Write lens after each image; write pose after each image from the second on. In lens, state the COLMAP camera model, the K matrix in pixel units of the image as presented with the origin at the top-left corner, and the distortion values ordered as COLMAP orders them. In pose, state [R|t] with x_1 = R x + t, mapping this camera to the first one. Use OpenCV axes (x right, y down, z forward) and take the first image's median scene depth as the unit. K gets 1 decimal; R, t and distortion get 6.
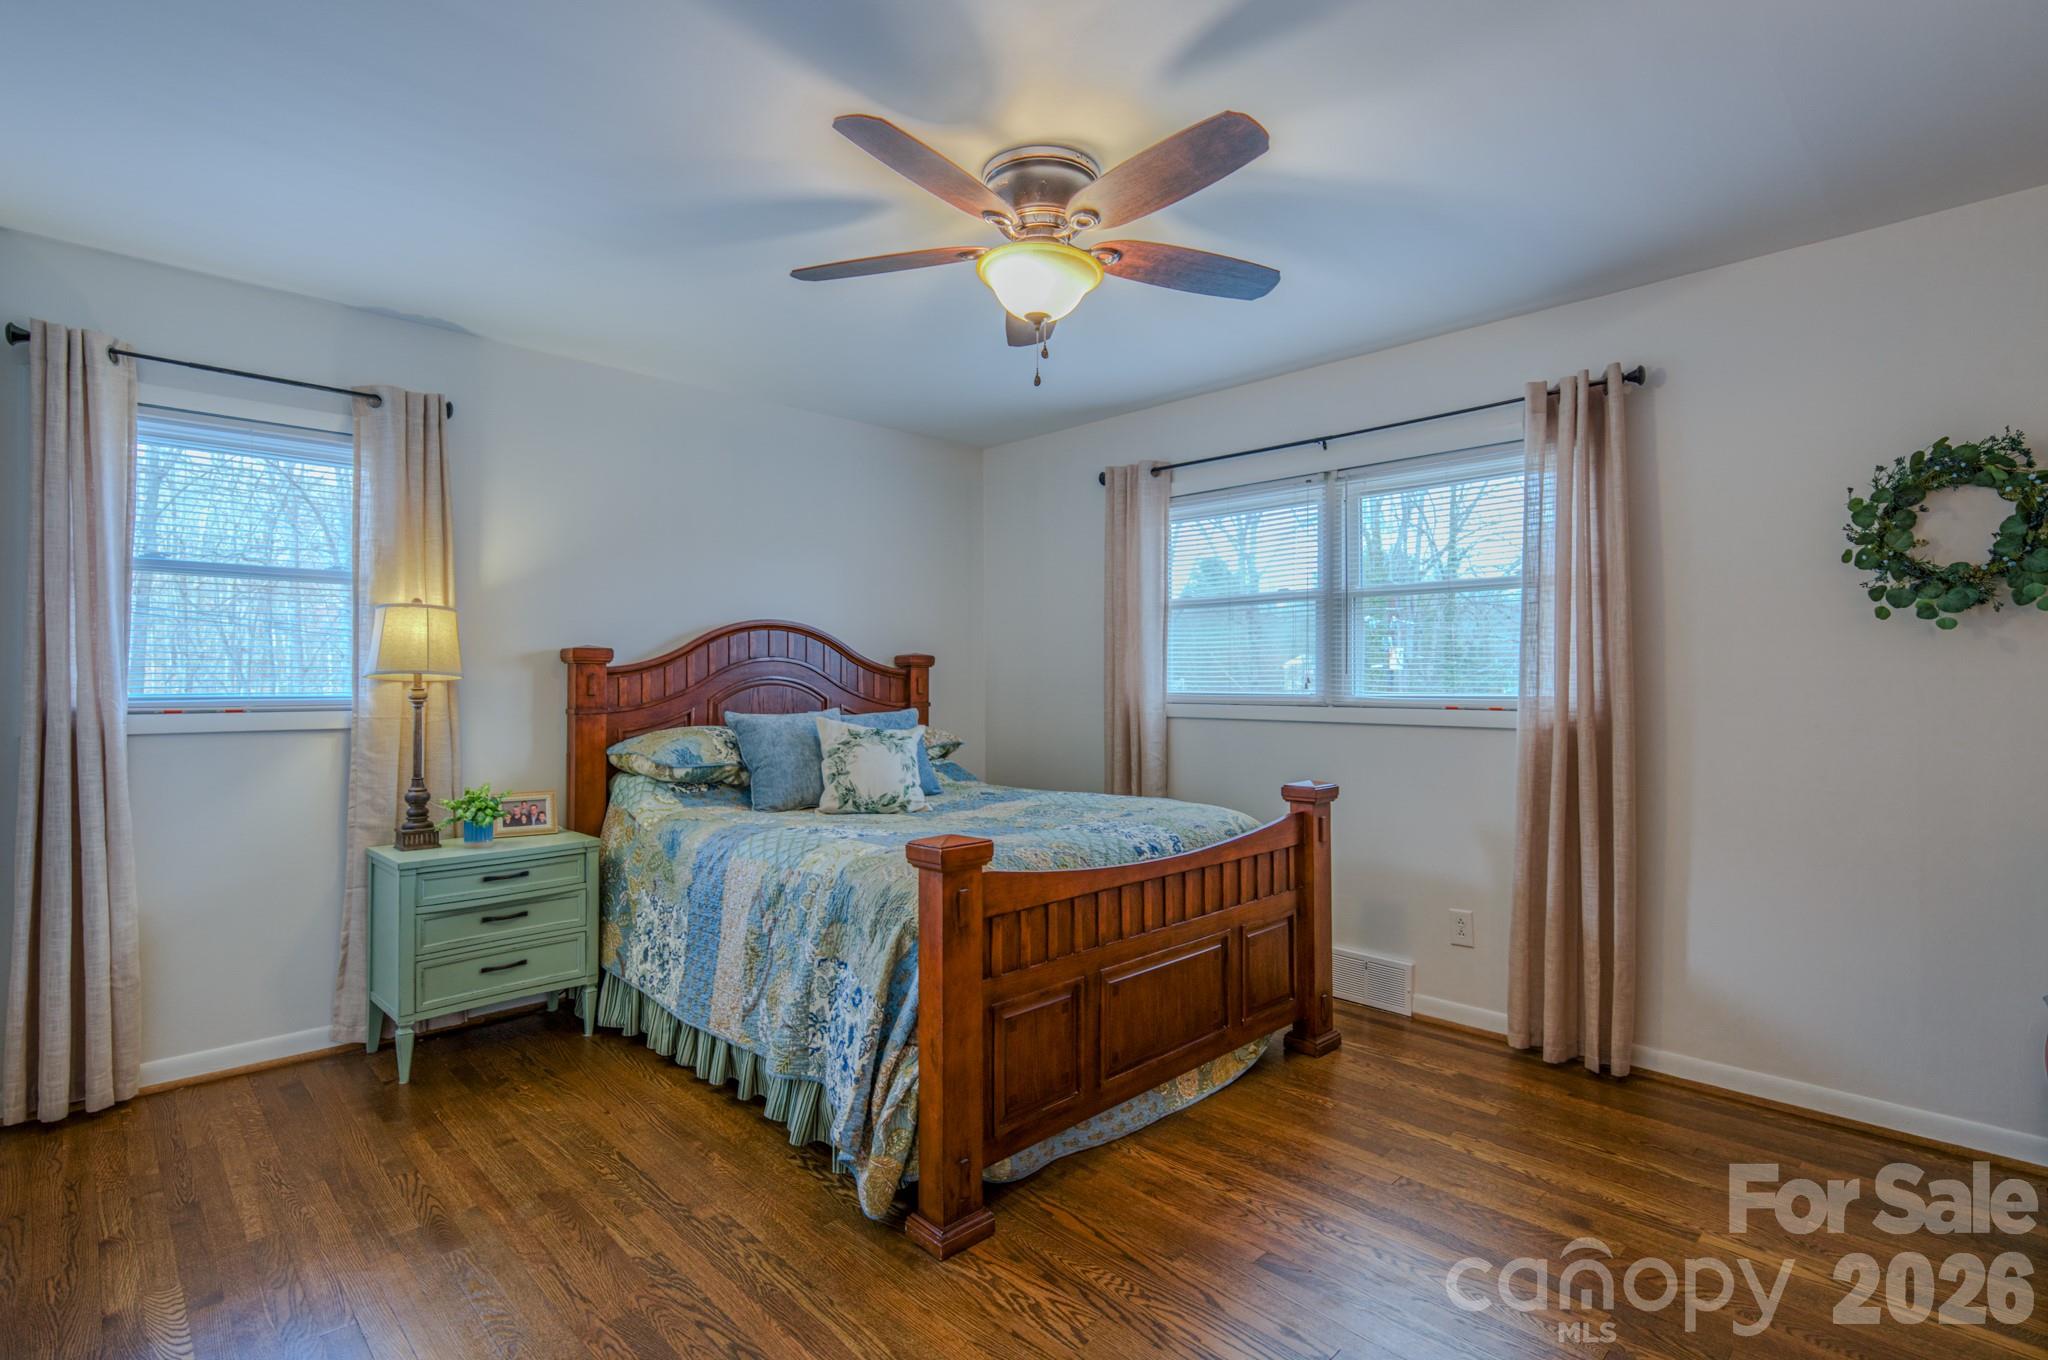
lens RADIAL K [[949.1, 0, 996.5], [0, 949.1, 651.1], [0, 0, 1]] dist [-0.001933, -0.000456]
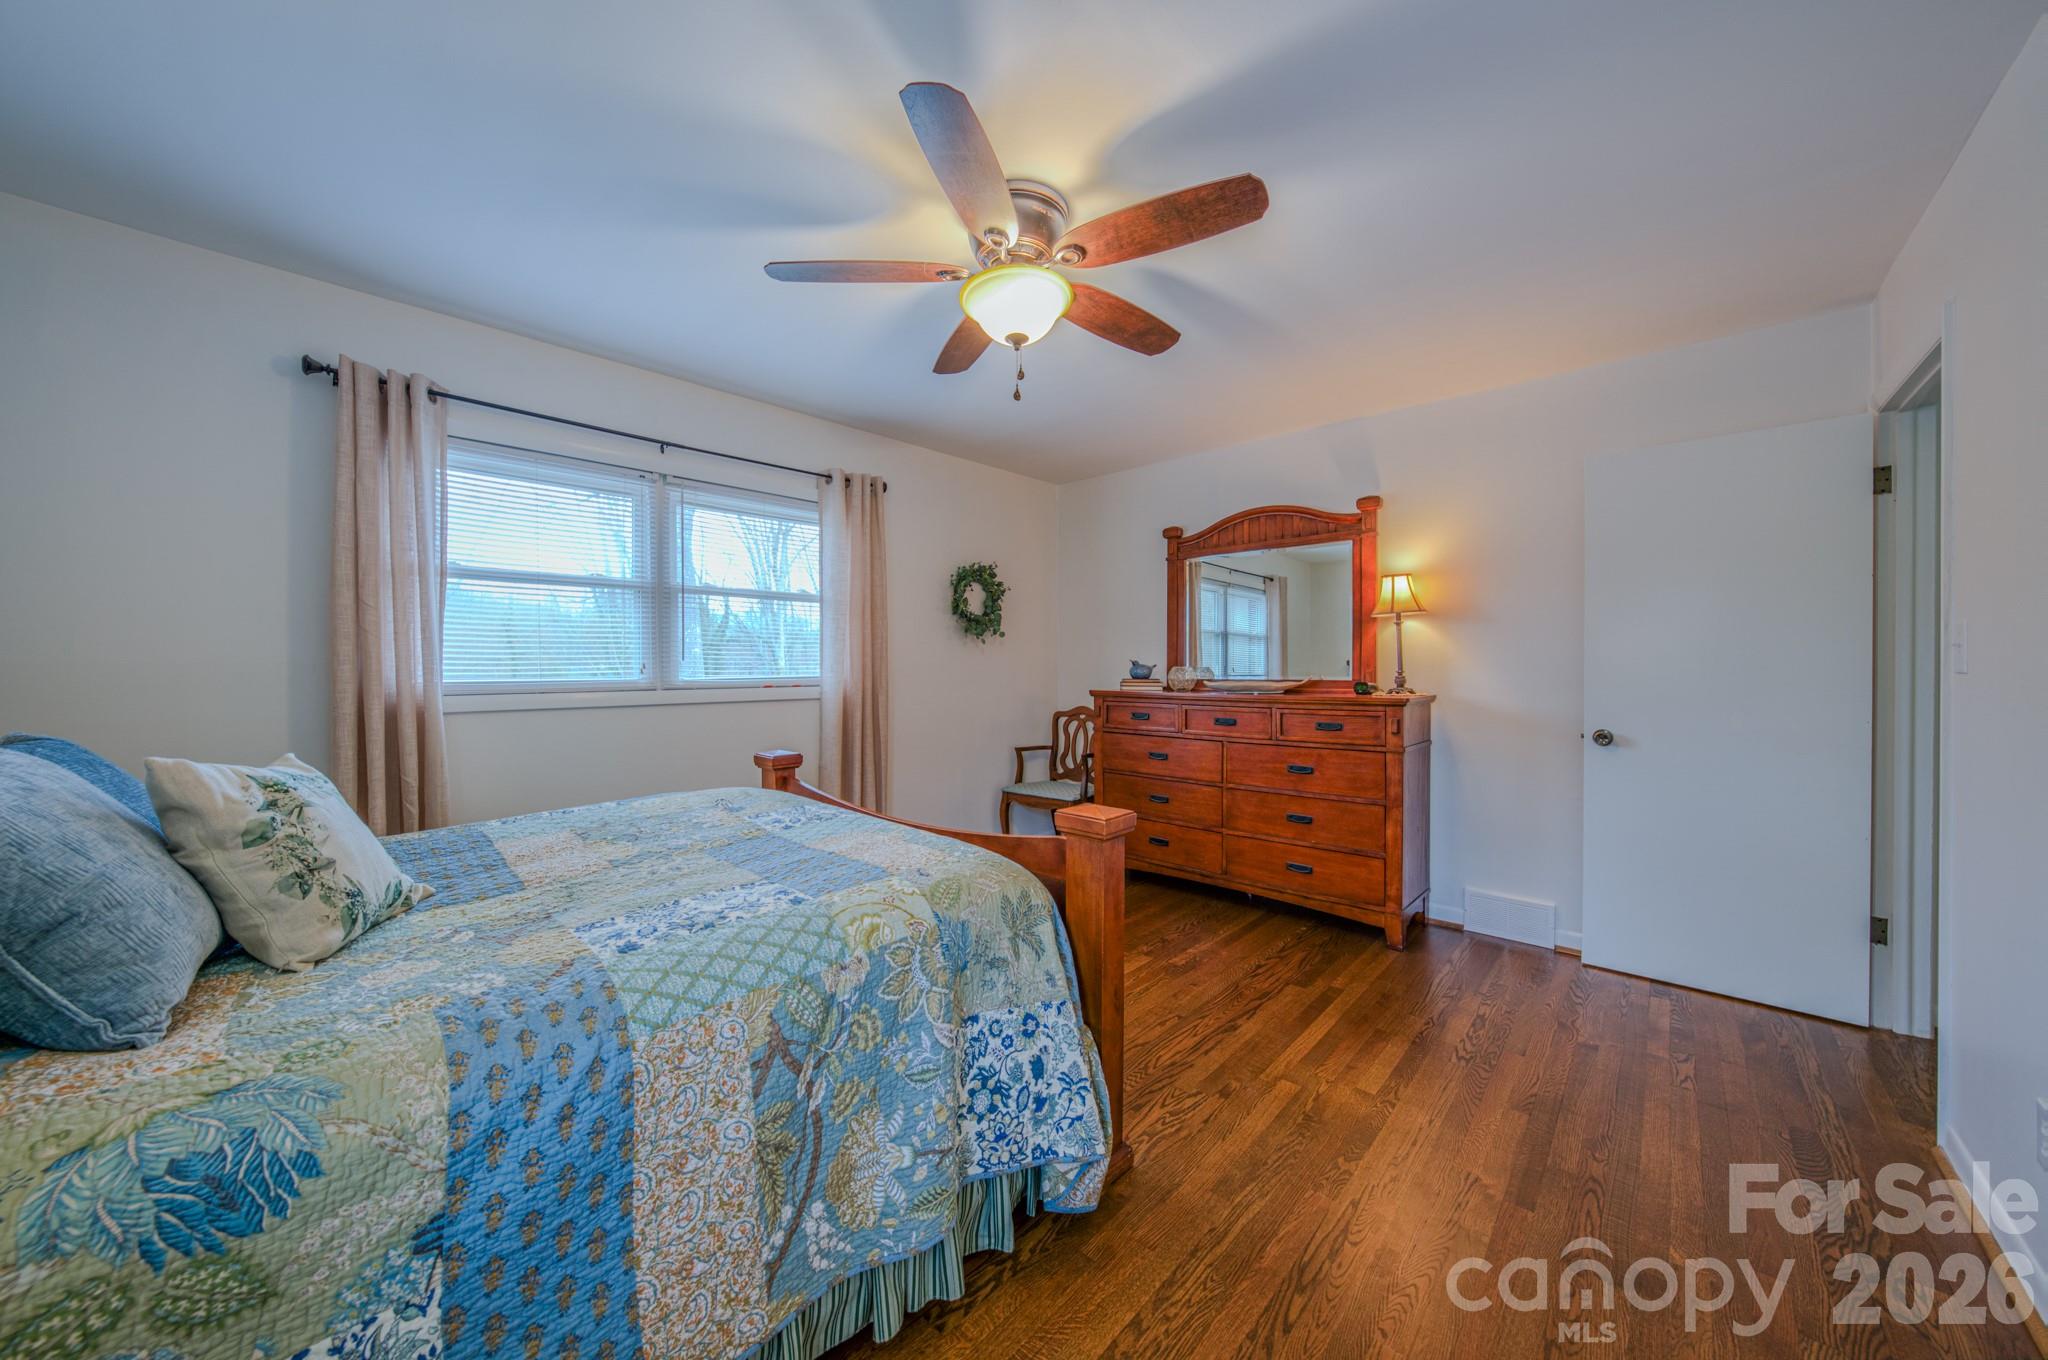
lens RADIAL K [[712.2, 0, 1021.7], [0, 712.2, 662.9], [0, 0, 1]] dist [-0.011127, 0.000502]
pose [[-0.041124, 0.003711, 0.999147, -0.580269], [-0.026414, 0.999640, -0.004800, 0.023728], [-0.998805, -0.026589, -0.041011, 0.747931]]
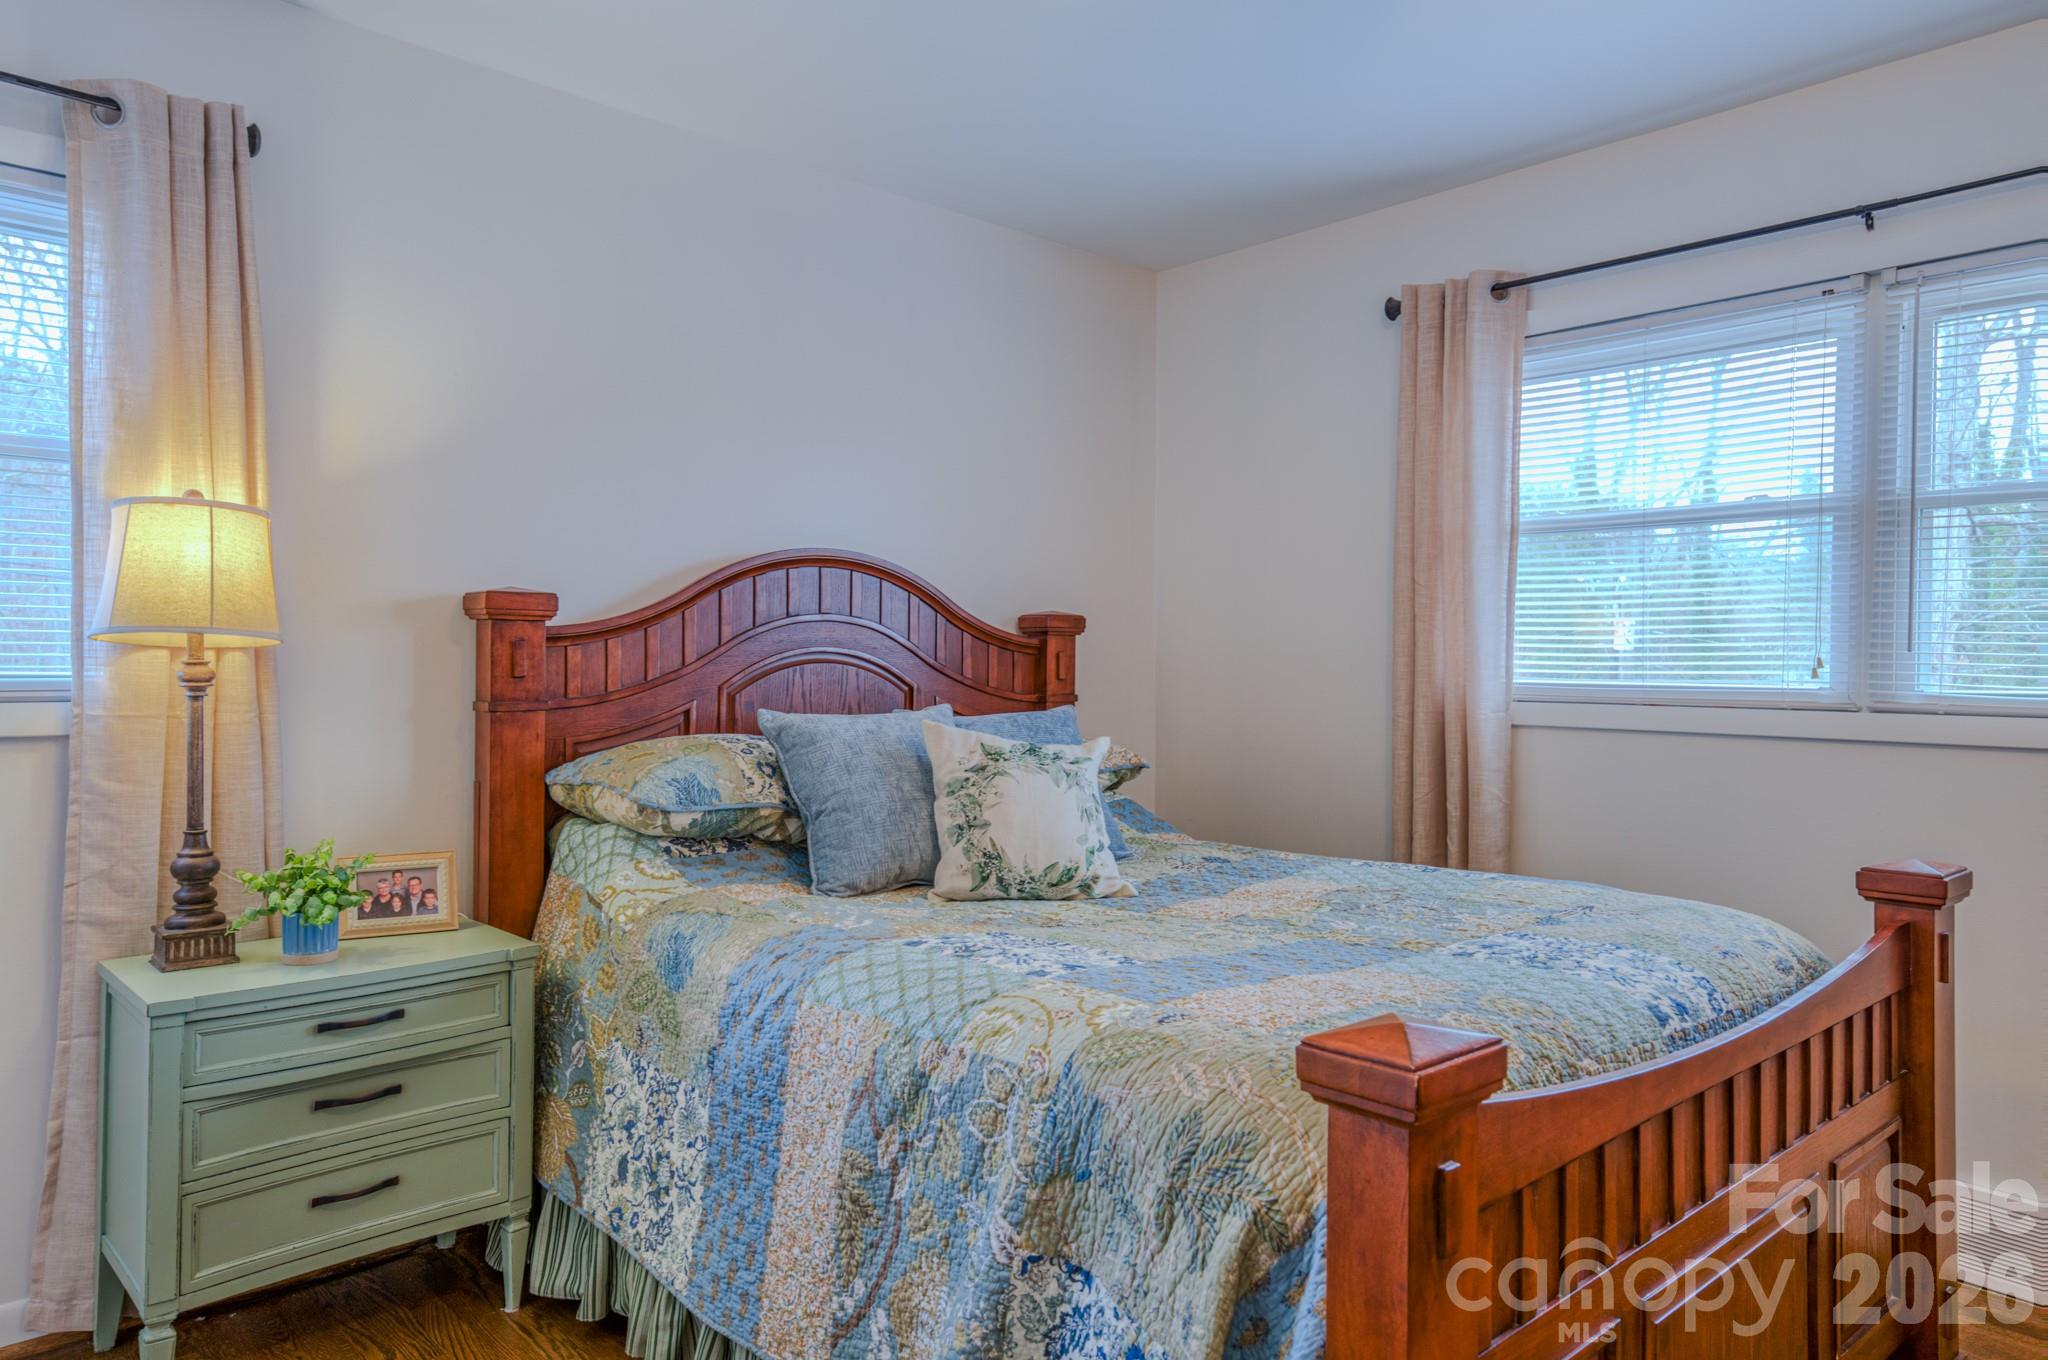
lens RADIAL K [[1335.6, 0, 1007.5], [0, 1335.6, 644.9], [0, 0, 1]] dist [0.035018, -0.000412]
pose [[0.999171, 0.009073, -0.039687, -0.126071], [-0.008324, 0.999785, 0.018986, 0.011766], [0.039850, -0.018640, 0.999032, 0.259677]]
